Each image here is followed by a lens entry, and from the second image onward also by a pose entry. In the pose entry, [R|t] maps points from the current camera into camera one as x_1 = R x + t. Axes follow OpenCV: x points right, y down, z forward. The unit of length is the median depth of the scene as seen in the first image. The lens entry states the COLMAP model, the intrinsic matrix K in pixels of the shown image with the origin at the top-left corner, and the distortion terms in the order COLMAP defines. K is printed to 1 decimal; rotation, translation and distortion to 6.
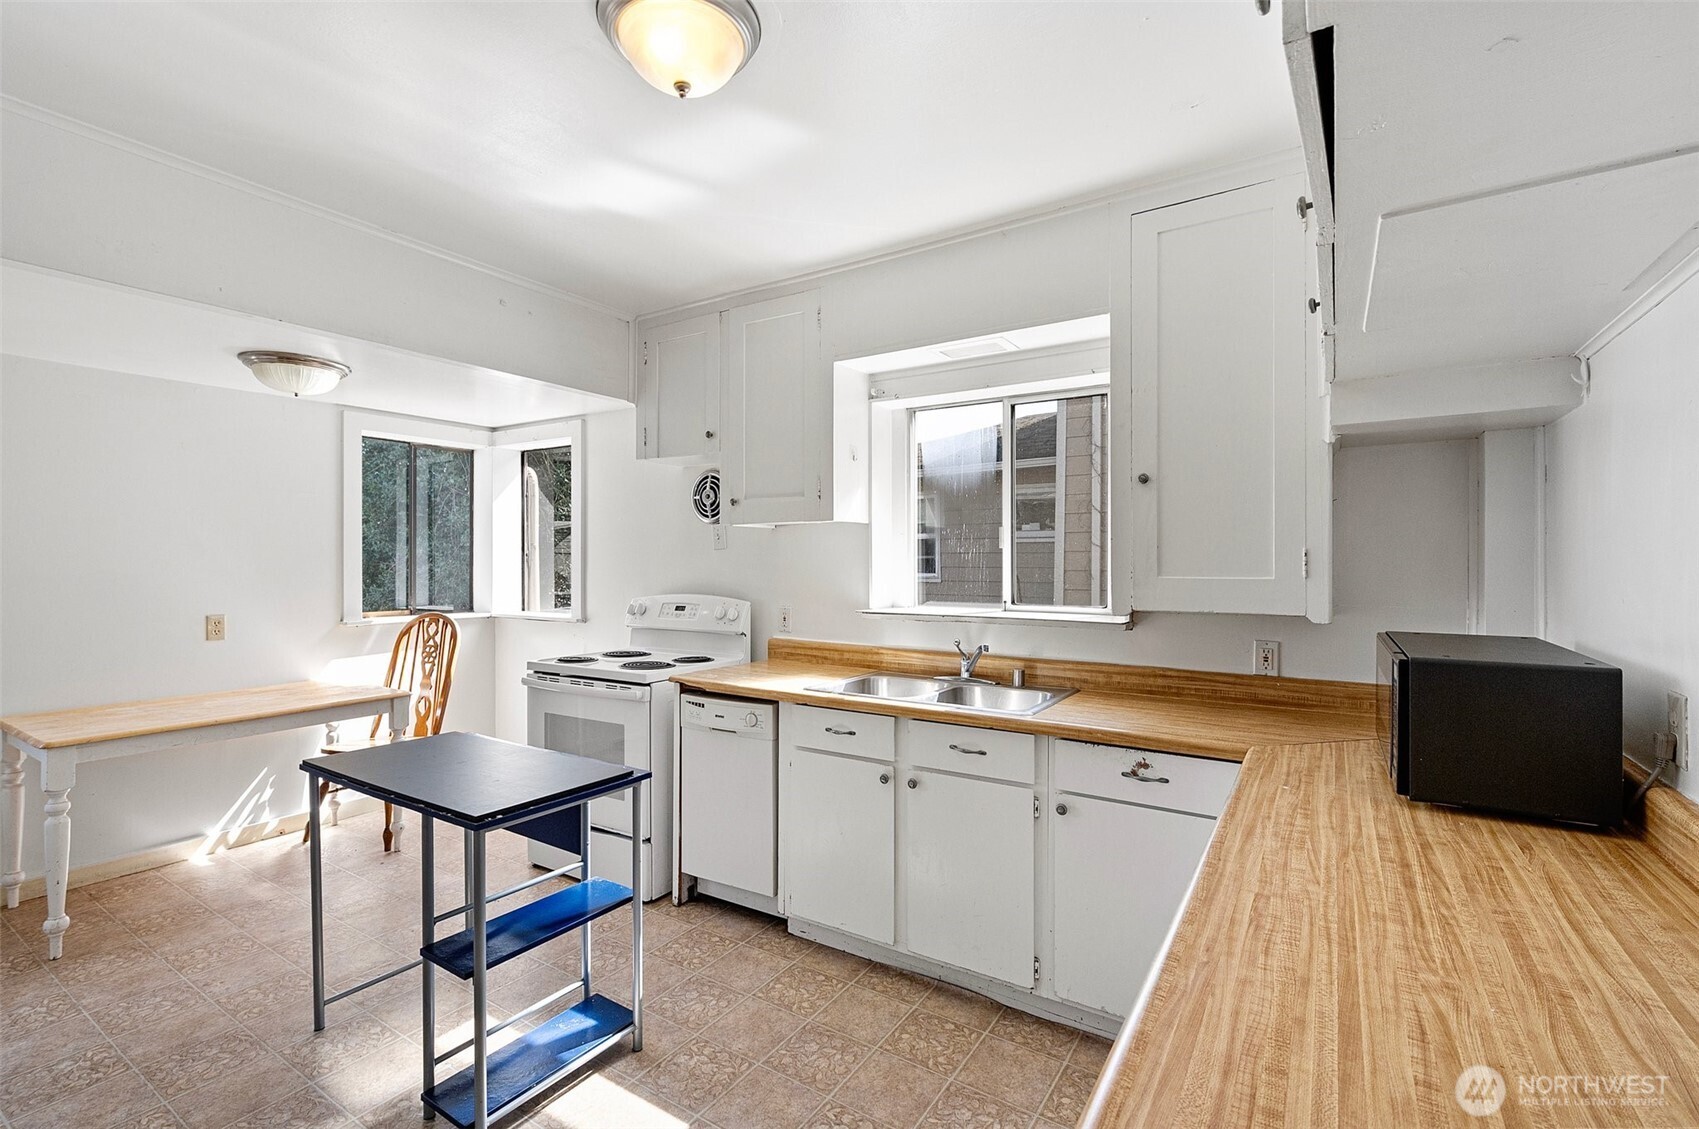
lens RADIAL K [[766.1, 0, 851.3], [0, 766.1, 557.5], [0, 0, 1]] dist [-0.005919, -0.000494]
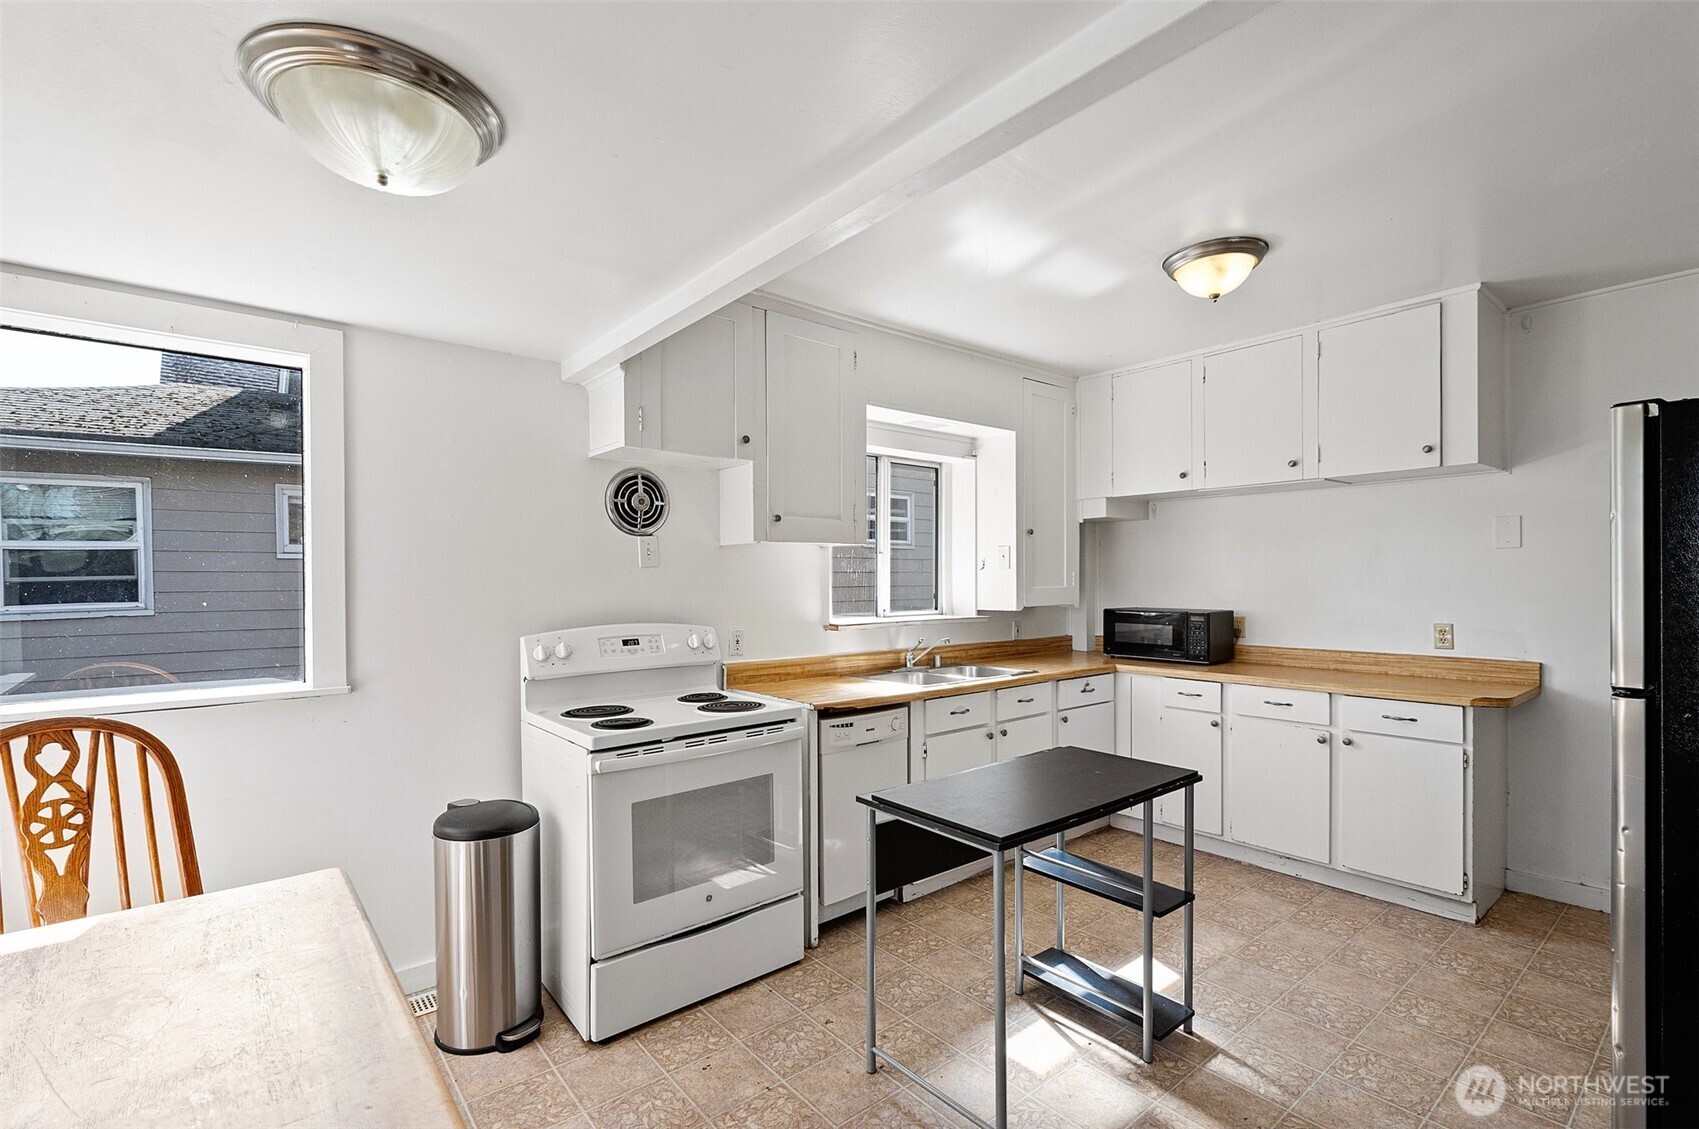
lens RADIAL K [[766.1, 0, 856.5], [0, 766.1, 579.6], [0, 0, 1]] dist [-0.005919, -0.000494]
pose [[0.291012, -0.002605, 0.956716, -1.032094], [0.002362, 0.999995, 0.002005, 0.002087], [-0.956717, 0.001676, 0.291016, 0.633145]]
